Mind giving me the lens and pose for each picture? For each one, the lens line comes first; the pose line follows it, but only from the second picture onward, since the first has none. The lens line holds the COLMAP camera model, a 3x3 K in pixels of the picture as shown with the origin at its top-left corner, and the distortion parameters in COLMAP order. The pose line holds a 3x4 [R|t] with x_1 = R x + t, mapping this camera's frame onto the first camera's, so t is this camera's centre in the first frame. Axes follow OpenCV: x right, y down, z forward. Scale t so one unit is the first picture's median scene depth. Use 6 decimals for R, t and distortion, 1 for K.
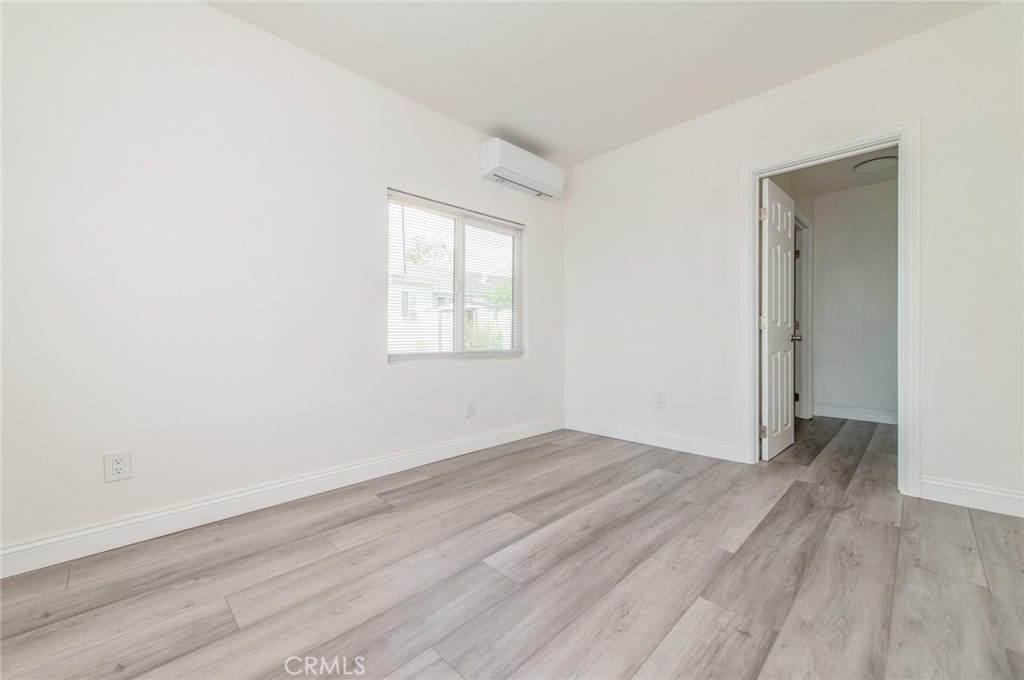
lens RADIAL K [[401.9, 0, 510.4], [0, 401.9, 333.9], [0, 0, 1]] dist [0.002377, -0.000004]
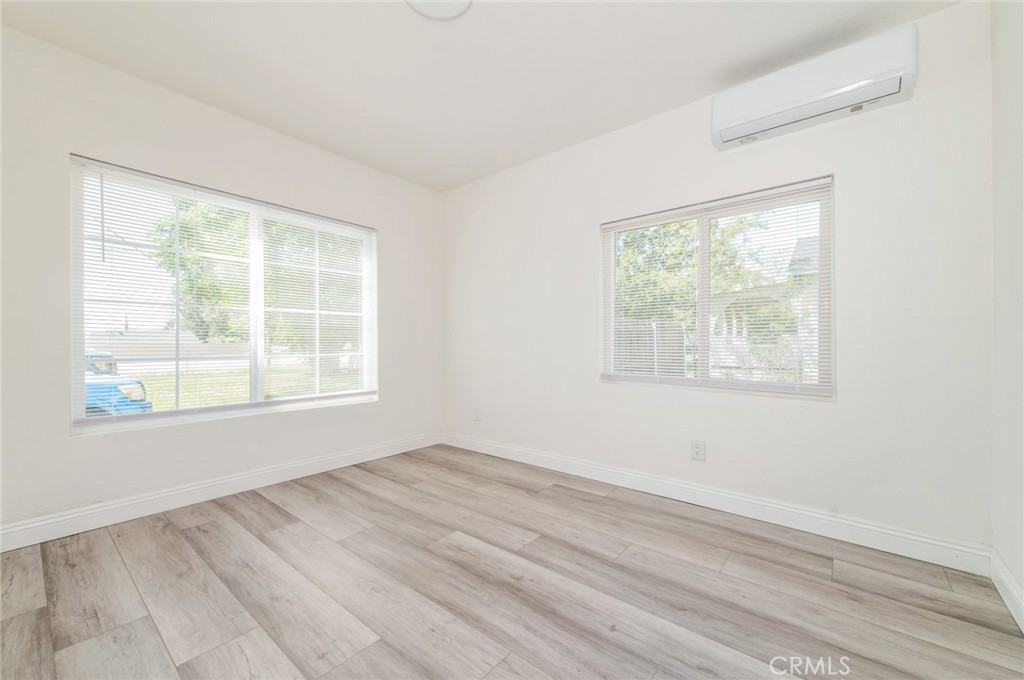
lens RADIAL K [[401.9, 0, 509.8], [0, 401.9, 343.2], [0, 0, 1]] dist [0.002377, -0.000004]
pose [[0.107406, 0.006084, -0.994197, 1.016846], [-0.003699, 0.999977, 0.005720, -0.048549], [0.994208, 0.003063, 0.107426, 0.832720]]
